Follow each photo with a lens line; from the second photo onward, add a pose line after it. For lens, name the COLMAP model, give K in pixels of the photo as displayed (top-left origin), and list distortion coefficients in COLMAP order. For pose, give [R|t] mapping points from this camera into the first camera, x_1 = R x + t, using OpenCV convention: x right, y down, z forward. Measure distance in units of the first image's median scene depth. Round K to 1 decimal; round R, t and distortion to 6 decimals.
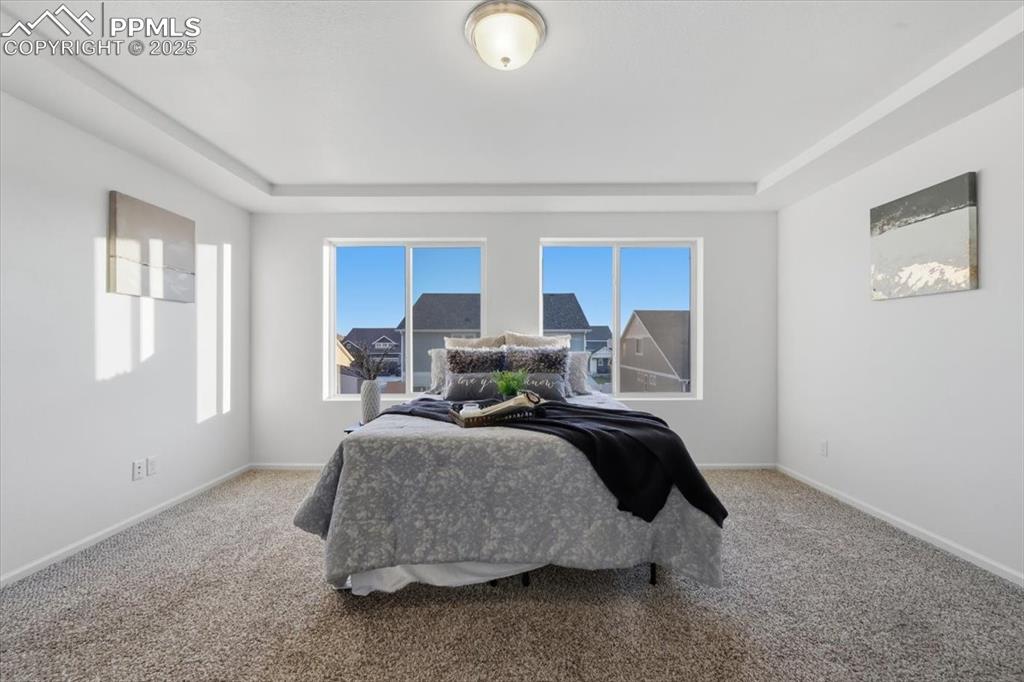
lens RADIAL K [[418.4, 0, 512.0], [0, 418.4, 342.8], [0, 0, 1]] dist [0.000782, -0.000149]
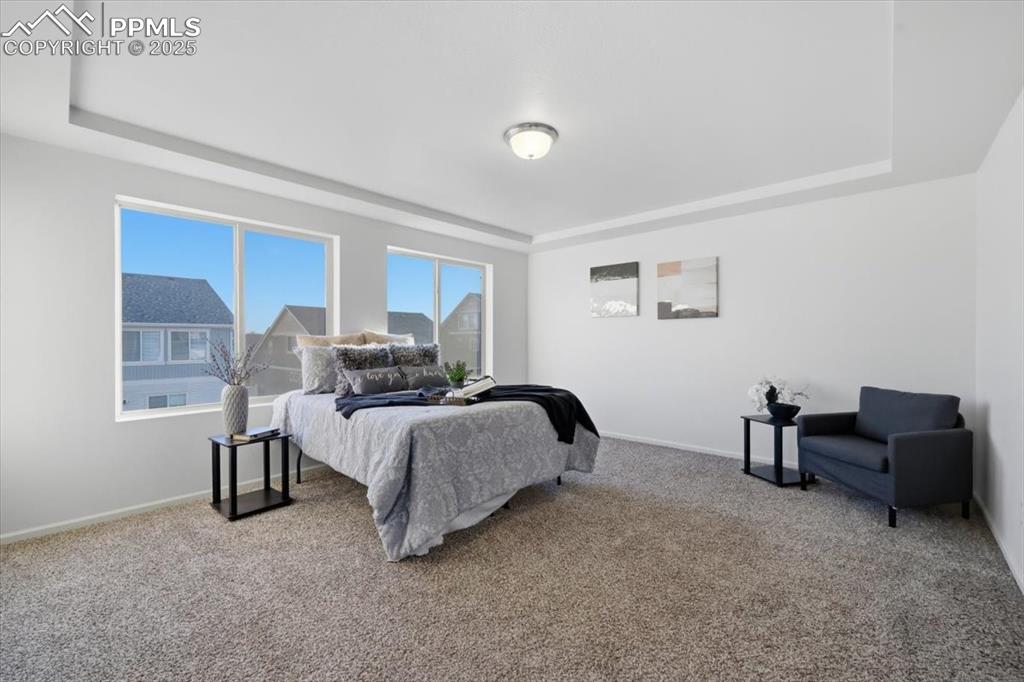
lens RADIAL K [[418.4, 0, 525.7], [0, 418.4, 339.4], [0, 0, 1]] dist [0.000782, -0.000149]
pose [[0.658314, 0.000867, 0.752743, -0.899888], [0.001394, 0.999996, -0.002371, -0.000131], [-0.752742, 0.002610, 0.658311, 0.004414]]
